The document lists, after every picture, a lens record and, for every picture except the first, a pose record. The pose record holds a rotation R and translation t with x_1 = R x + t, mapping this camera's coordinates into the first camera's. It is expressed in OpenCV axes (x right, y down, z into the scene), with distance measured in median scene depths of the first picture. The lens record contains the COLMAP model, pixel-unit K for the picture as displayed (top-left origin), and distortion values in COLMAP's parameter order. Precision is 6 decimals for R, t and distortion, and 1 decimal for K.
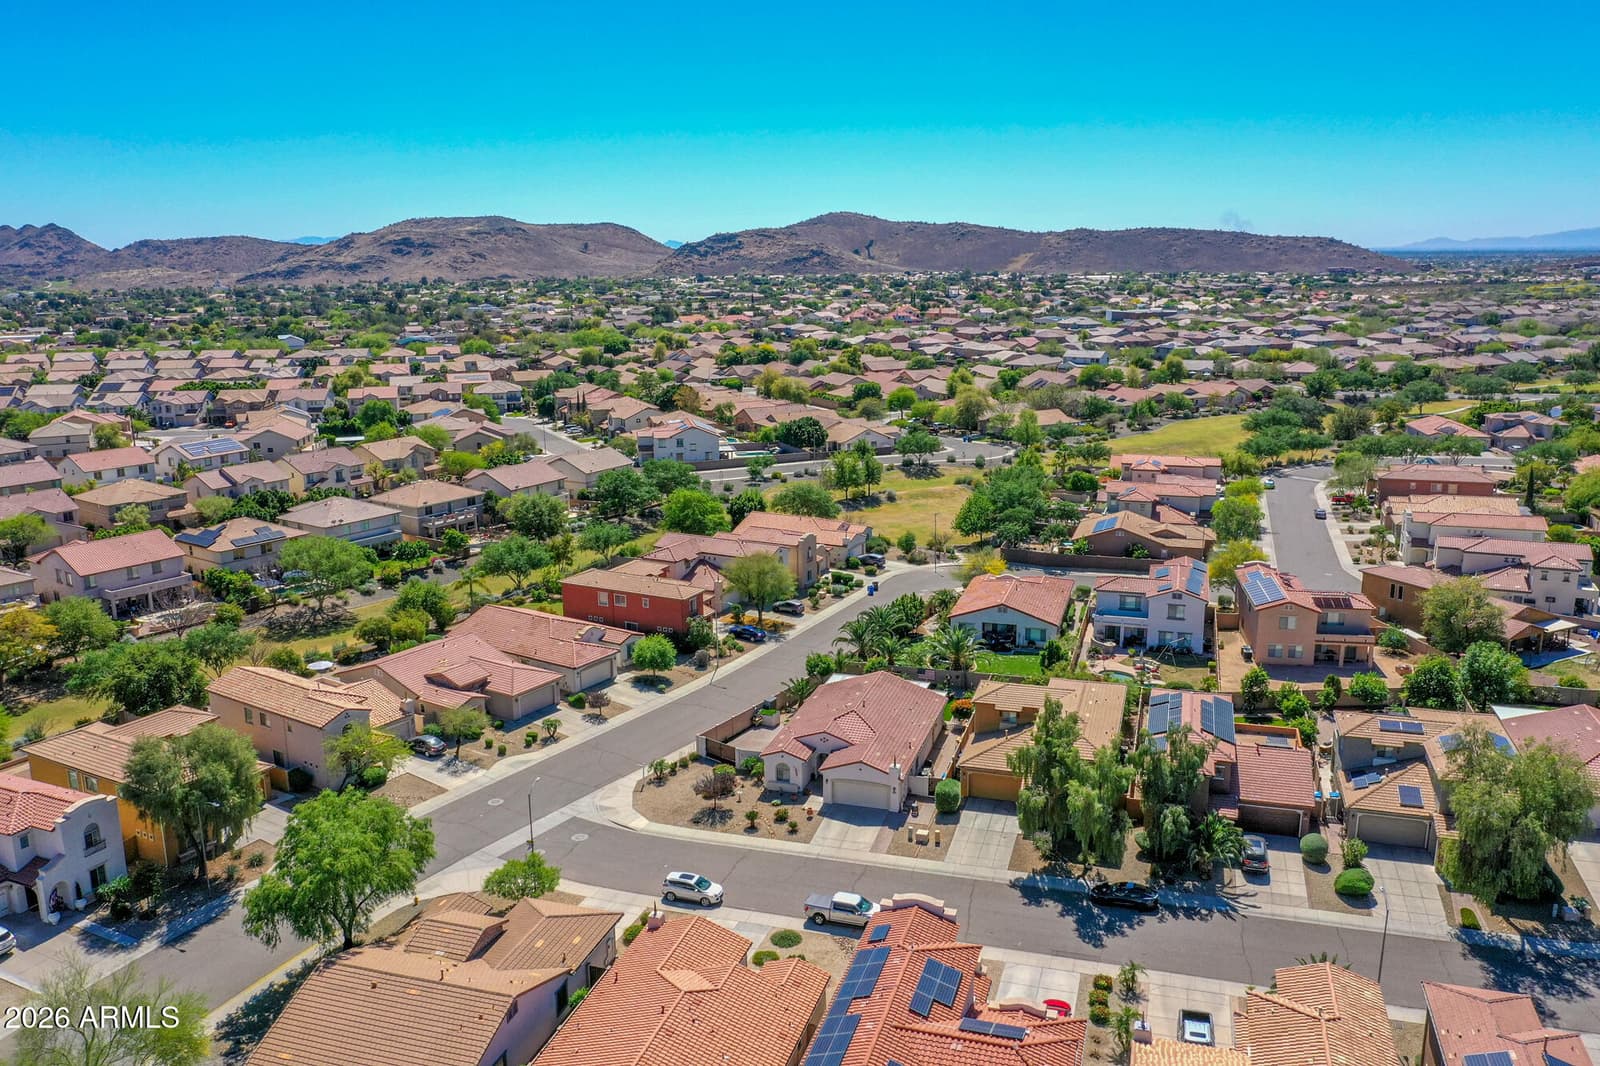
lens RADIAL K [[1243.8, 0, 795.9], [0, 1243.8, 531.7], [0, 0, 1]] dist [-0.015520, 0.007061]
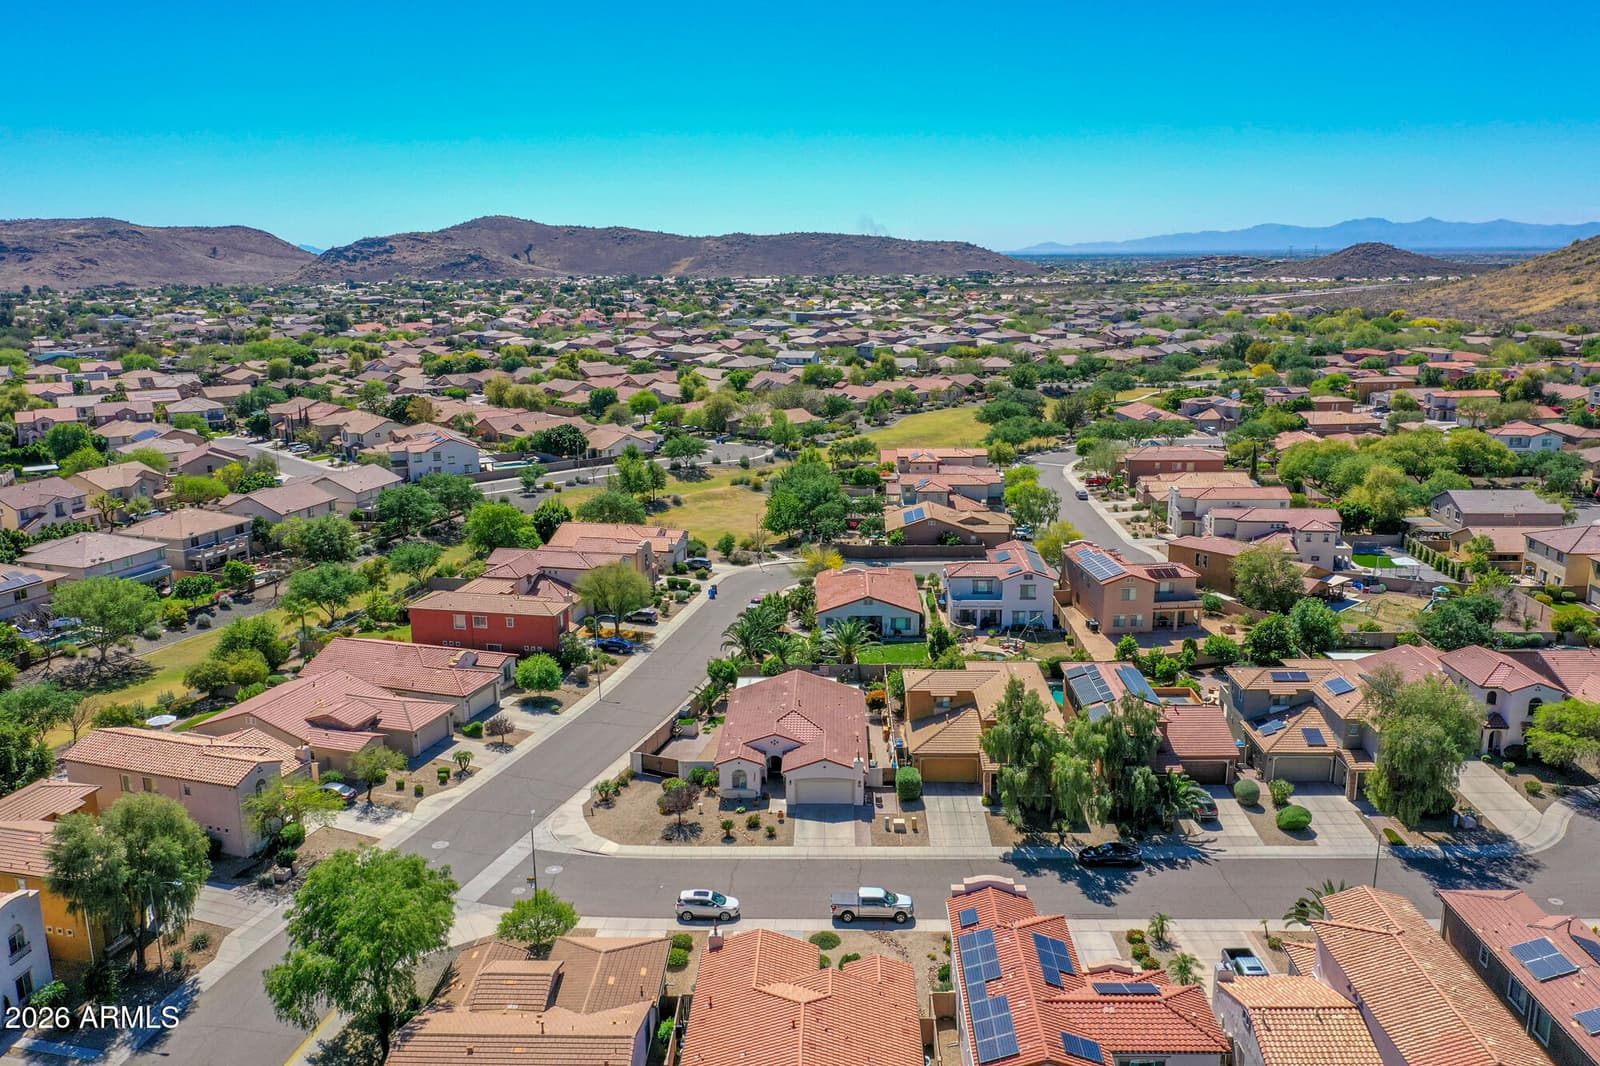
lens RADIAL K [[1243.8, 0, 795.1], [0, 1243.8, 536.3], [0, 0, 1]] dist [-0.015520, 0.007061]
pose [[0.963338, -0.059535, 0.261602, -0.155956], [0.059491, 0.998196, 0.008095, -0.003403], [-0.261612, 0.007765, 0.965142, 0.023239]]
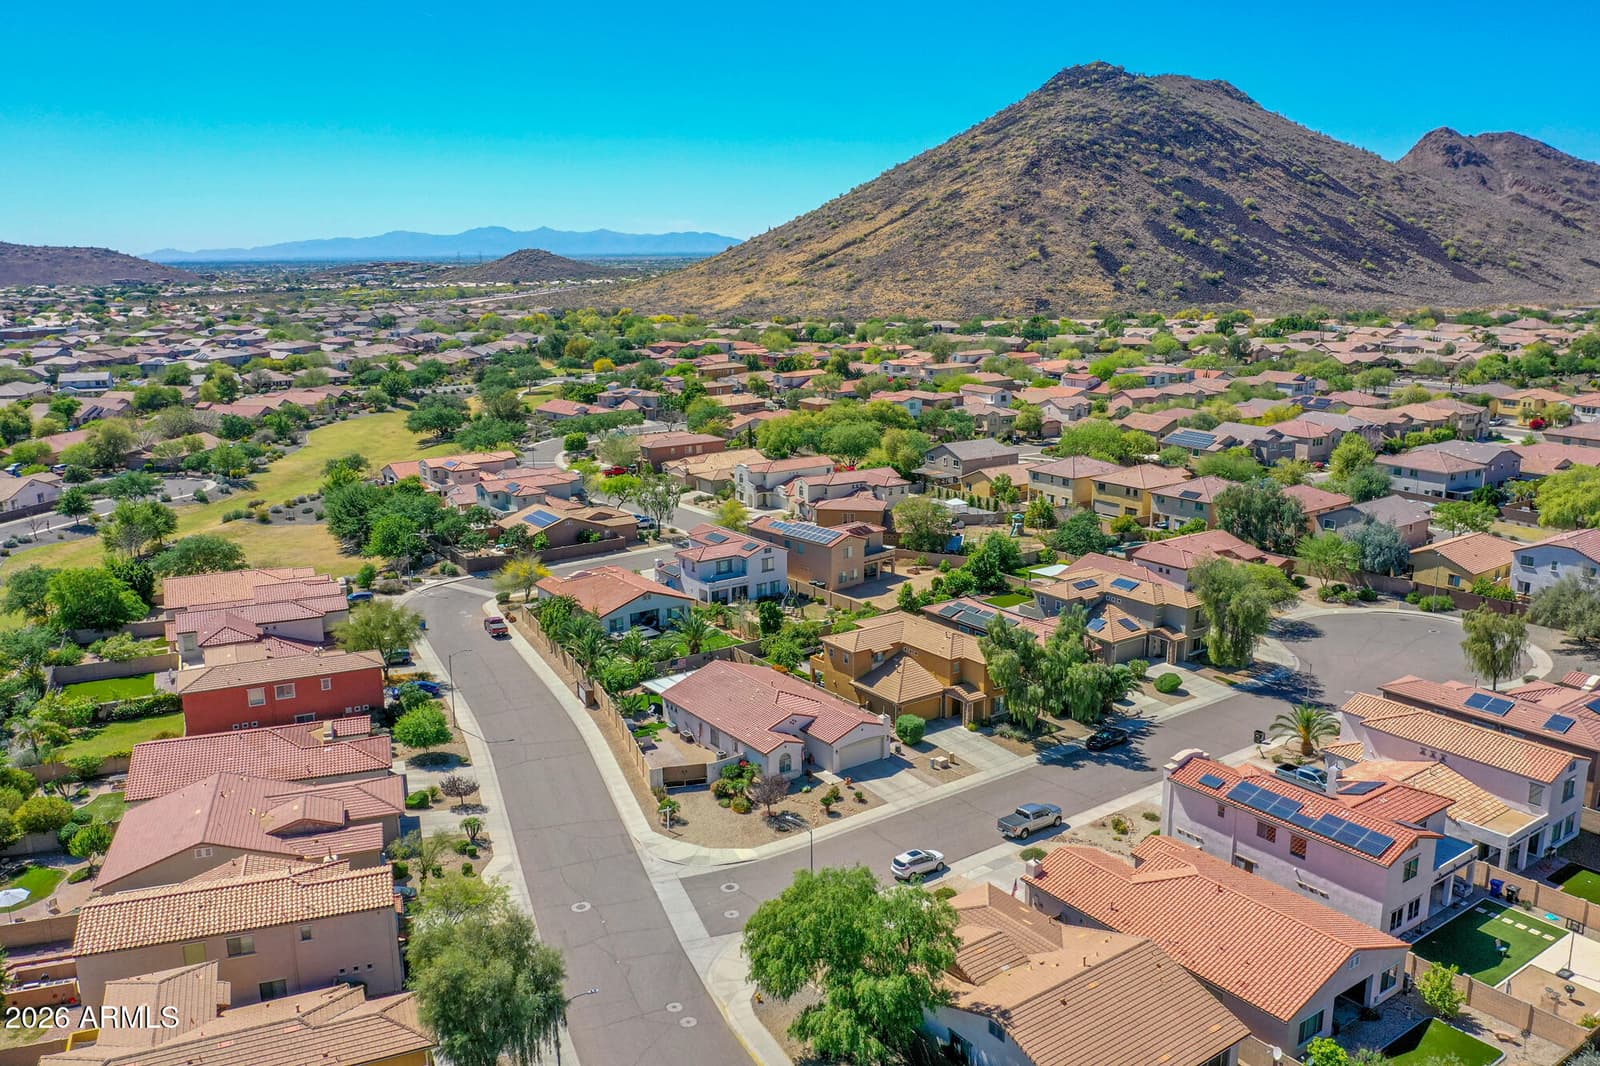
lens RADIAL K [[1243.8, 0, 795.9], [0, 1243.8, 530.3], [0, 0, 1]] dist [-0.015520, 0.007061]
pose [[0.600458, -0.169867, 0.781406, -0.550863], [0.177547, 0.981107, 0.076847, -0.048356], [-0.779697, 0.092593, 0.619273, 0.255867]]
